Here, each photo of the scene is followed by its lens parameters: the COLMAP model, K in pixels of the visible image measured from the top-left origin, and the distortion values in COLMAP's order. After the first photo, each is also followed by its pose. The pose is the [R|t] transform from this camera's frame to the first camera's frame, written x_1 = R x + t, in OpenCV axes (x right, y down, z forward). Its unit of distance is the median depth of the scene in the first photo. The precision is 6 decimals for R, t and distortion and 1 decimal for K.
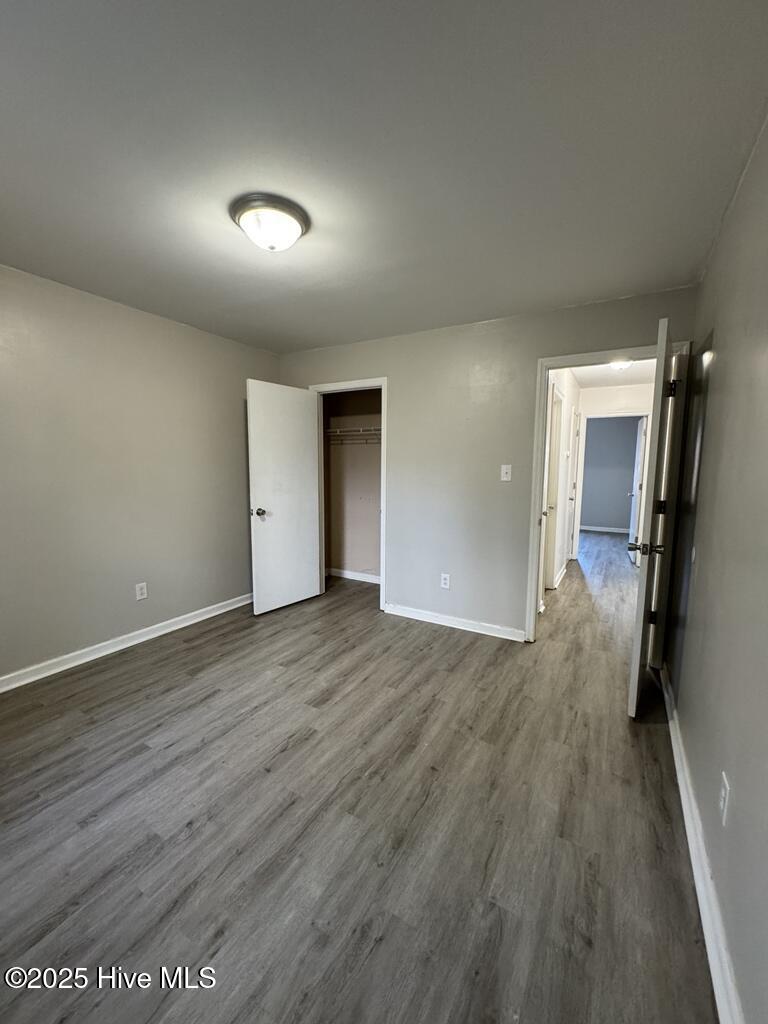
lens RADIAL K [[412.8, 0, 387.6], [0, 412.8, 513.1], [0, 0, 1]] dist [0.007347, 0.000141]
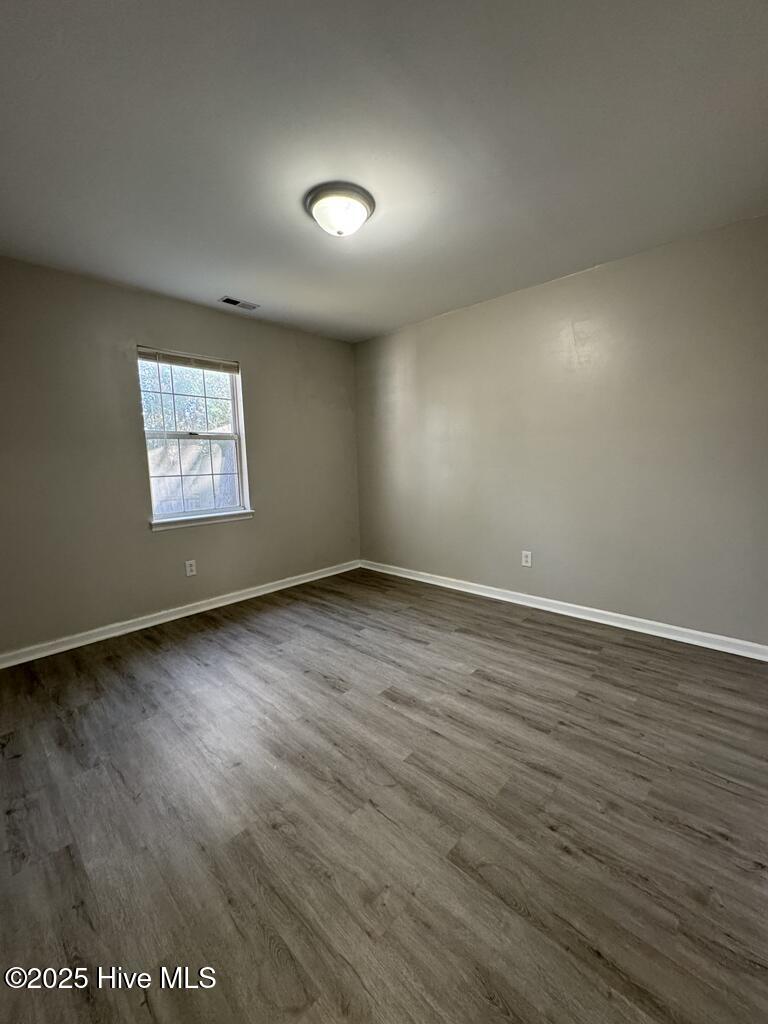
lens RADIAL K [[412.8, 0, 386.3], [0, 412.8, 514.0], [0, 0, 1]] dist [0.007347, 0.000141]
pose [[-0.238478, 0.119991, -0.963707, 0.618853], [-0.086019, 0.985827, 0.144031, -0.058958], [0.967331, 0.117245, -0.224776, 1.072604]]
